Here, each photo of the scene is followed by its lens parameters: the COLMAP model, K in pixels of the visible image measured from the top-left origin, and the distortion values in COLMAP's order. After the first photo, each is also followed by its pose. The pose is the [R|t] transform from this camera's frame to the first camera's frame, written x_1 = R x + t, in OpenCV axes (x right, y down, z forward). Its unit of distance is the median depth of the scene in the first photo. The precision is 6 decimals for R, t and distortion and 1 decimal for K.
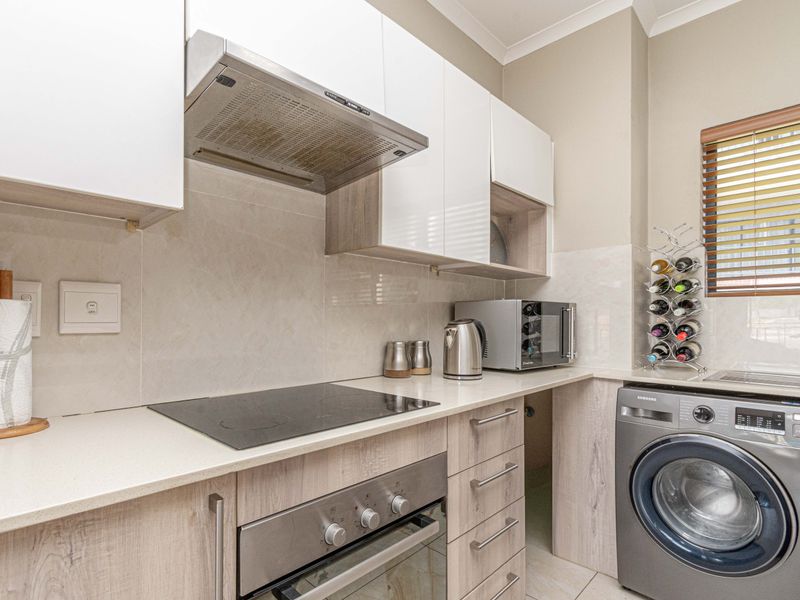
lens RADIAL K [[427.3, 0, 381.4], [0, 427.3, 324.0], [0, 0, 1]] dist [0.005182, -0.000517]
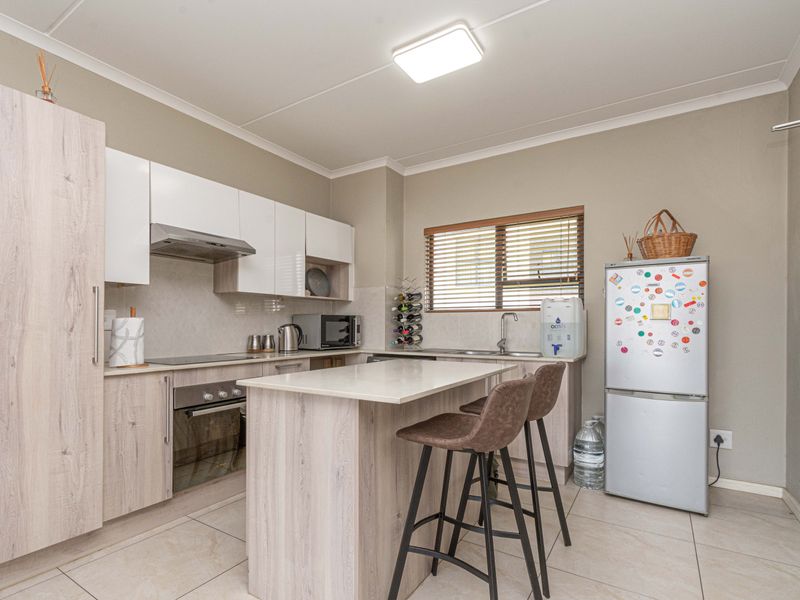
lens RADIAL K [[427.3, 0, 421.2], [0, 427.3, 322.0], [0, 0, 1]] dist [0.005182, -0.000517]
pose [[0.967651, -0.000136, 0.252294, 0.268592], [0.003151, 0.999928, -0.011544, 0.004207], [-0.252274, 0.011966, 0.967582, -1.056787]]
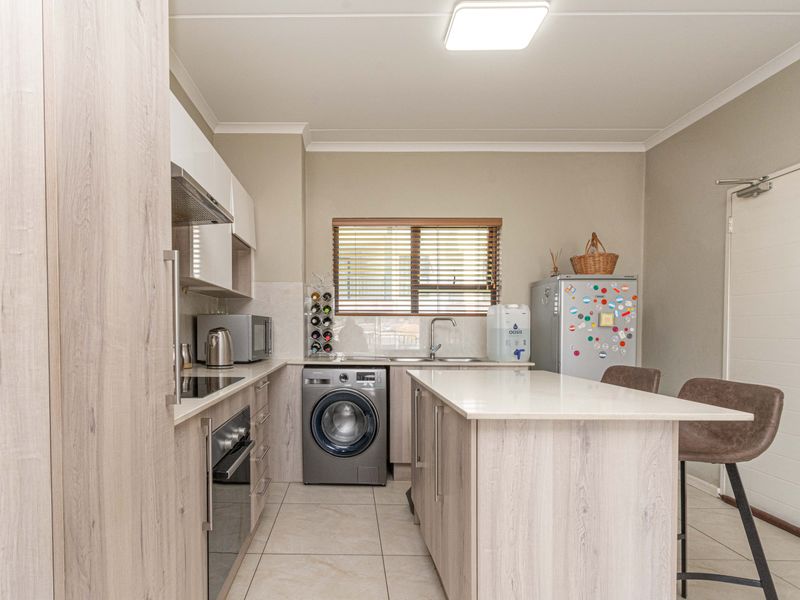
lens RADIAL K [[427.3, 0, 364.1], [0, 427.3, 340.3], [0, 0, 1]] dist [0.005182, -0.000517]
pose [[0.688135, -0.016277, 0.725400, -0.490141], [-0.000576, 0.999736, 0.022978, -0.001512], [-0.725583, -0.016230, 0.687944, -0.329250]]
